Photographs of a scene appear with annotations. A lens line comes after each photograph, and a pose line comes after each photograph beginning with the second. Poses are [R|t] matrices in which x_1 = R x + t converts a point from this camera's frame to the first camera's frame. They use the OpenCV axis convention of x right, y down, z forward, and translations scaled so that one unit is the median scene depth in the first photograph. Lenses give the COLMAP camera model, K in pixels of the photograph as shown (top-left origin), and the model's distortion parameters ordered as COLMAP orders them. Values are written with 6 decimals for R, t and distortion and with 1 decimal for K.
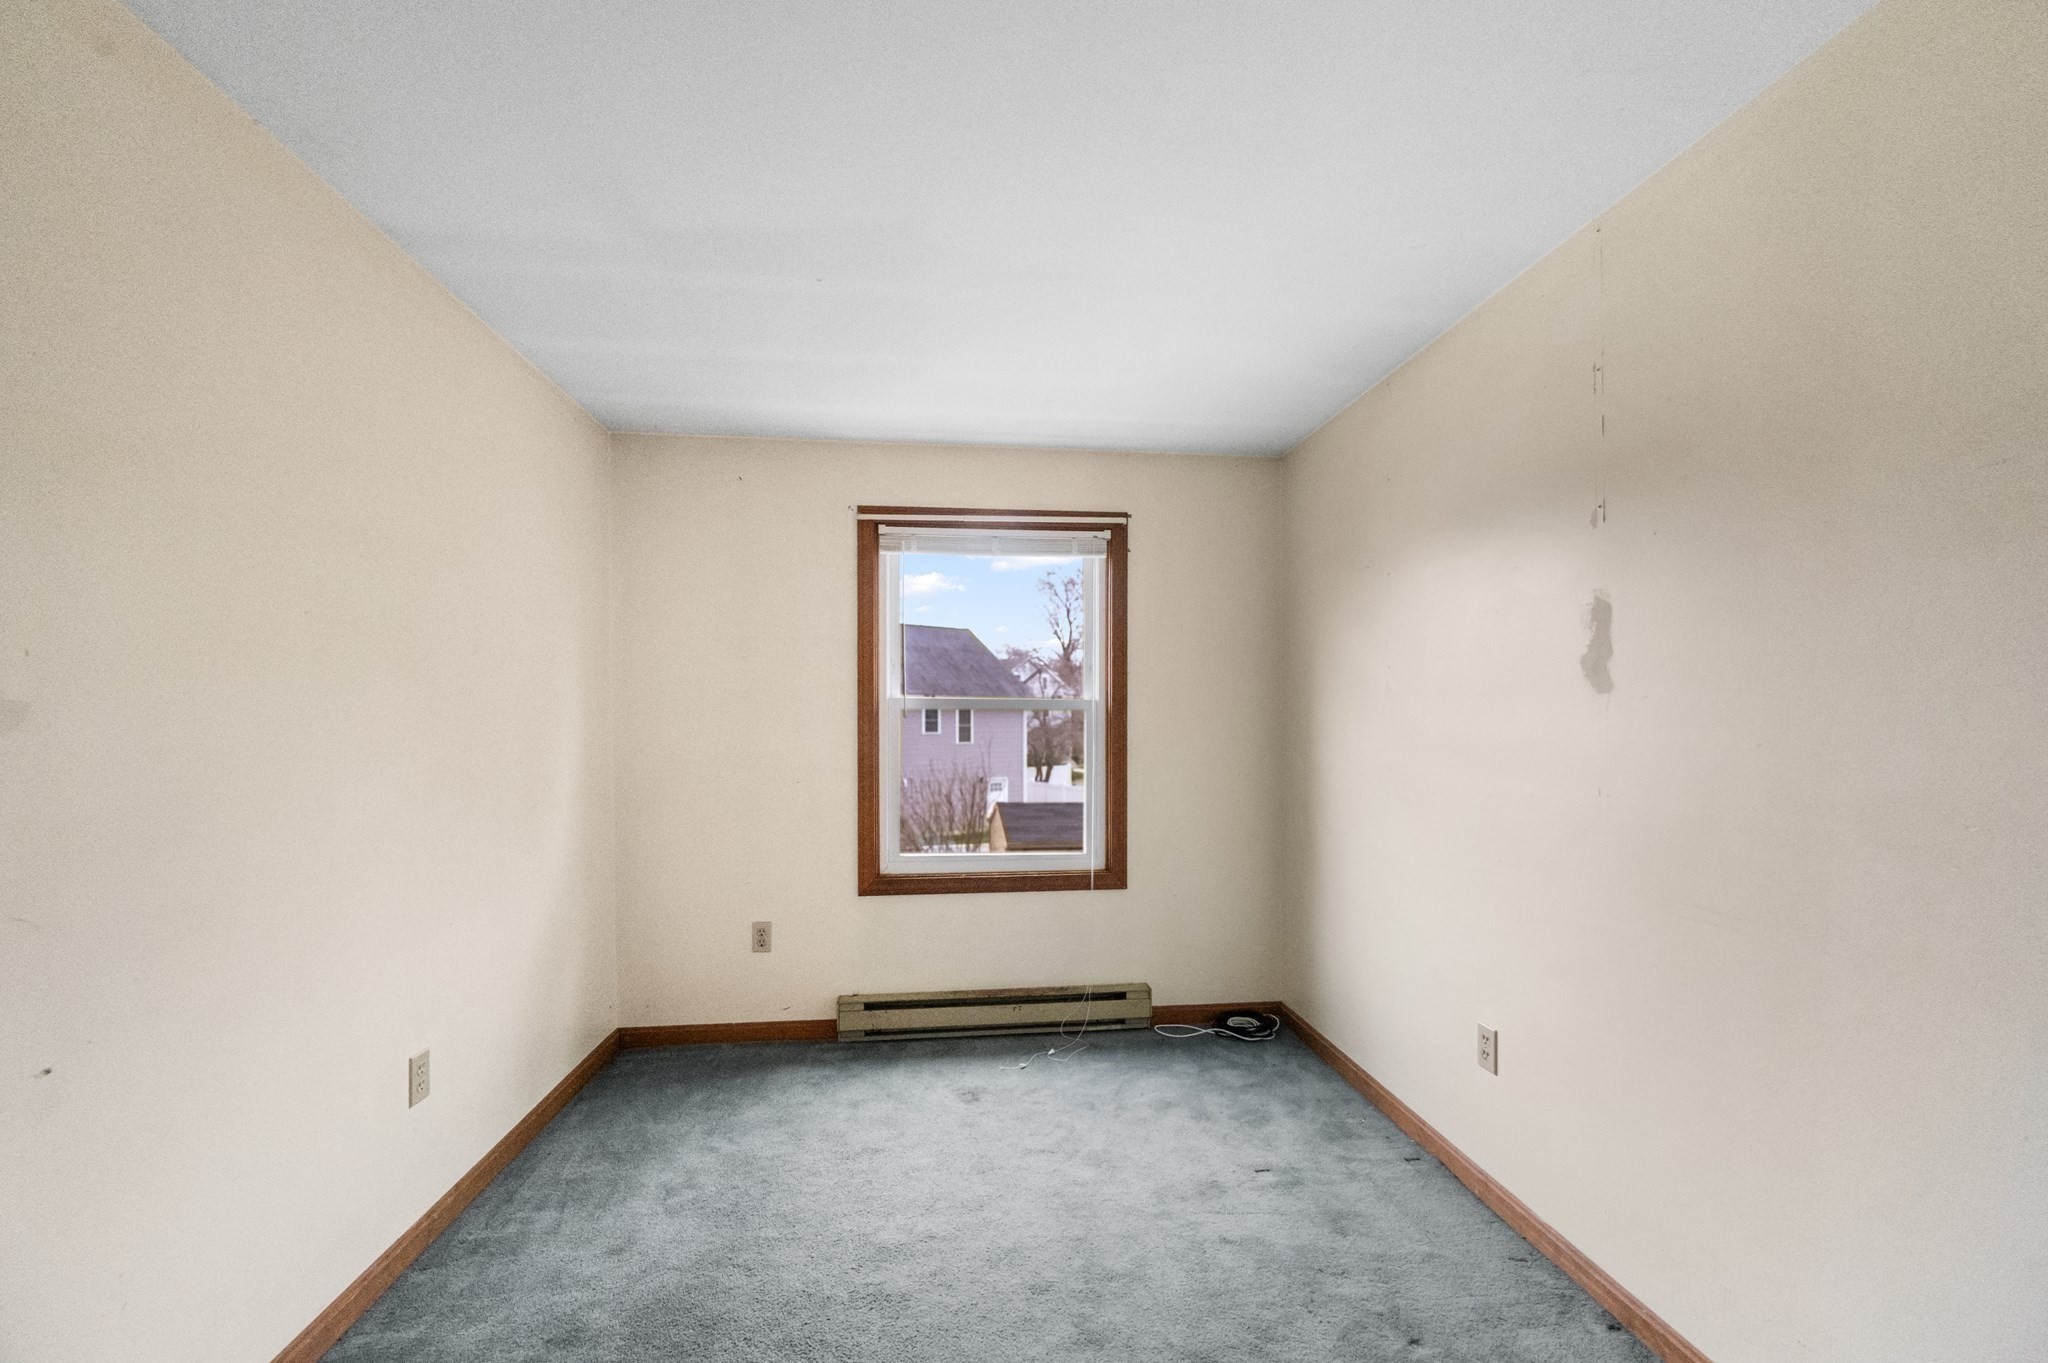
lens RADIAL K [[815.2, 0, 1019.4], [0, 815.2, 738.0], [0, 0, 1]] dist [-0.006946, 0.000281]
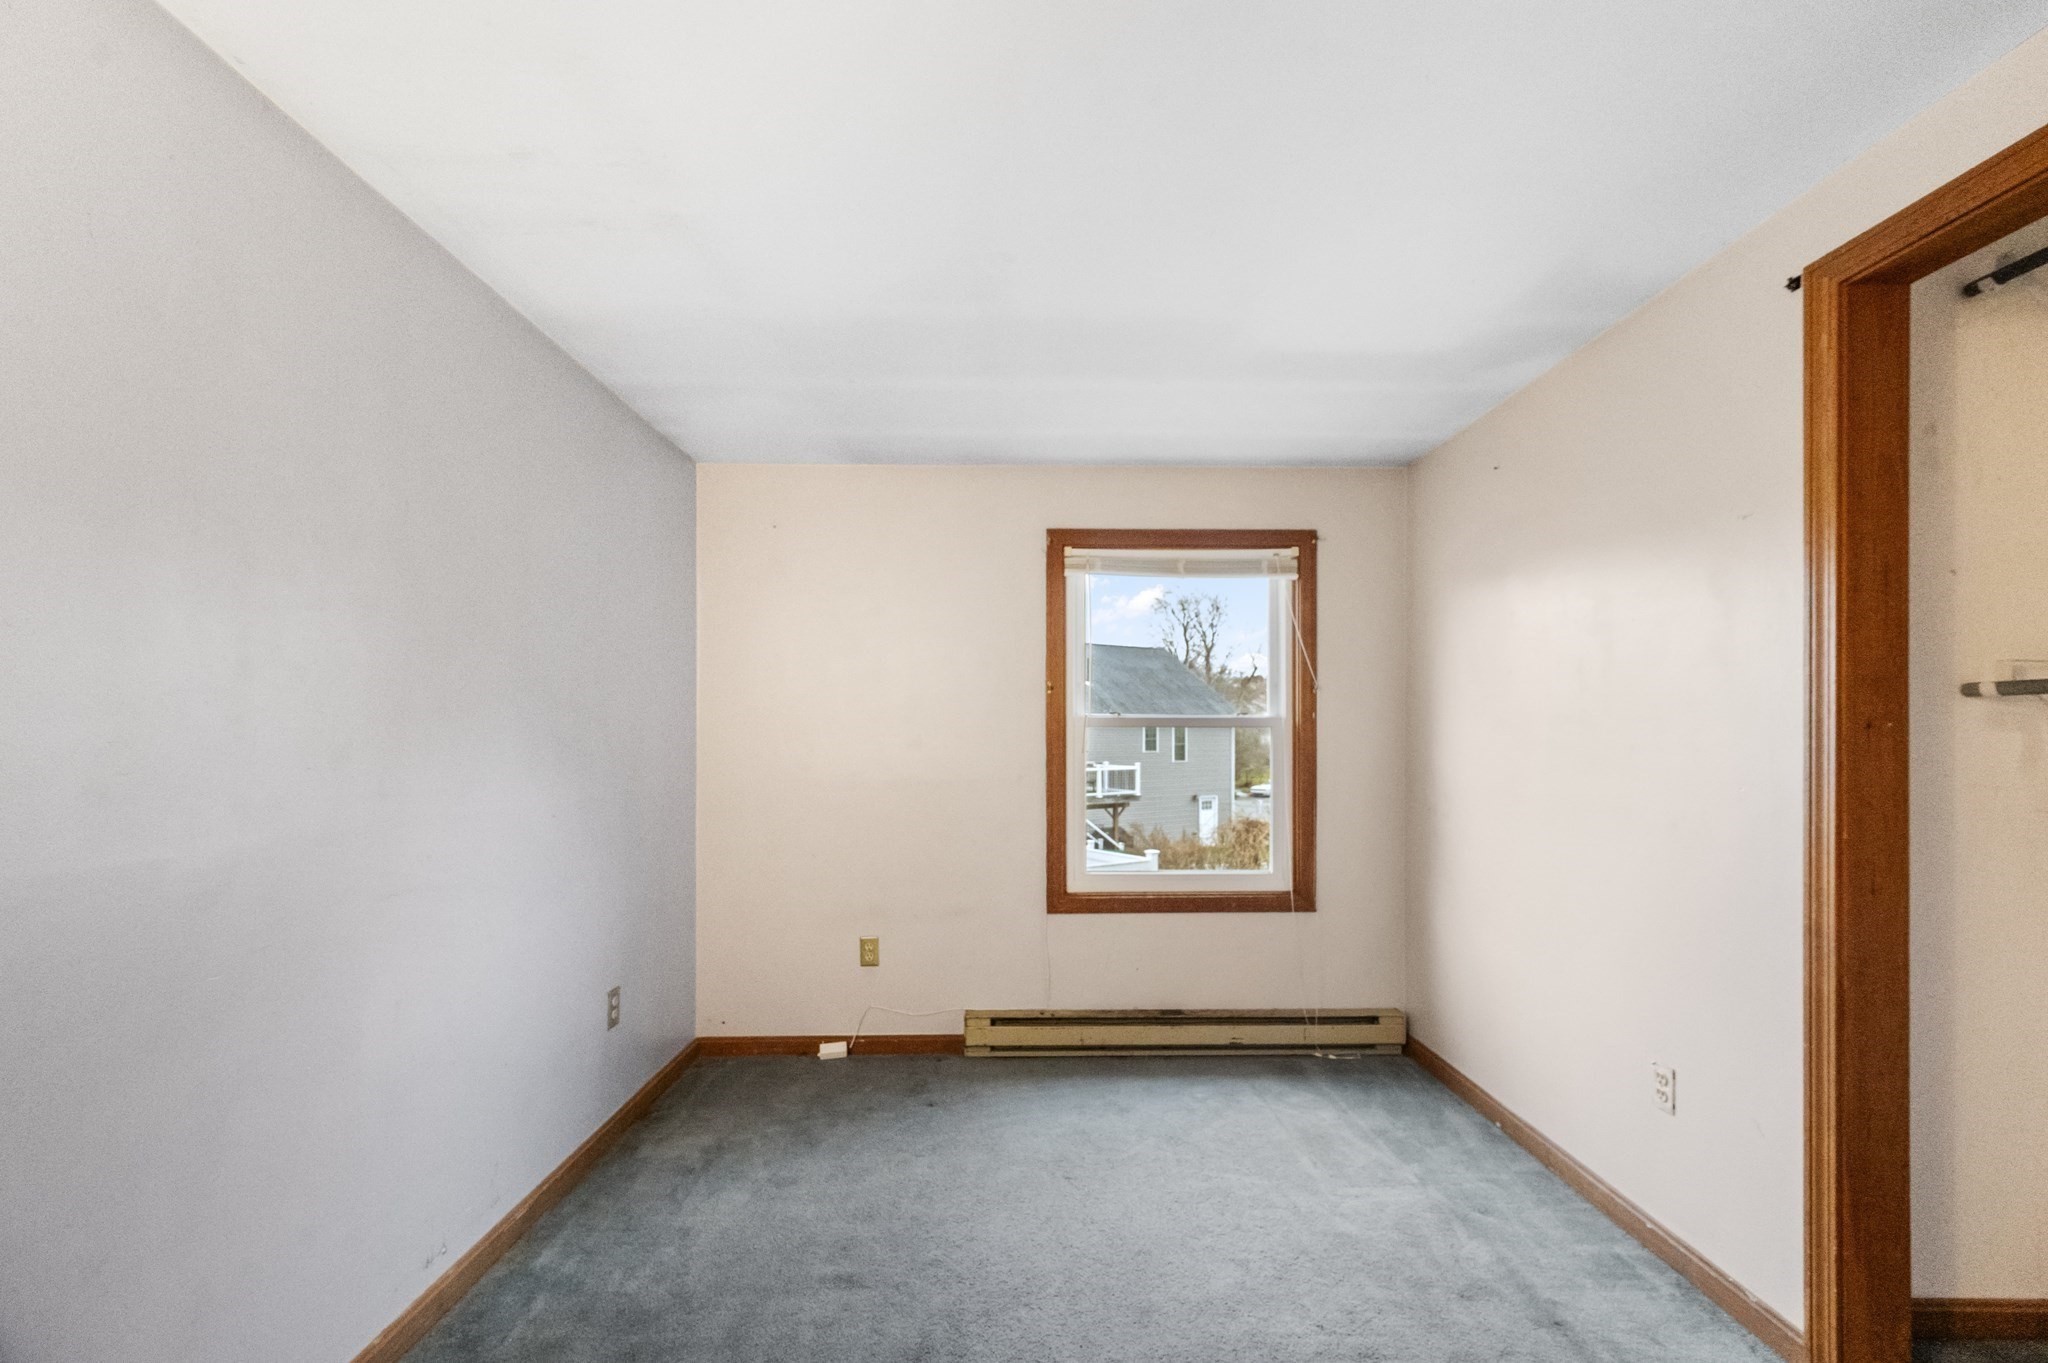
lens RADIAL K [[815.2, 0, 1024.6], [0, 815.2, 746.1], [0, 0, 1]] dist [-0.006946, 0.000281]
pose [[0.996451, 0.005423, -0.083998, -0.136689], [-0.006557, 0.999891, -0.013238, 0.001418], [0.083917, 0.013742, 0.996378, -0.010962]]
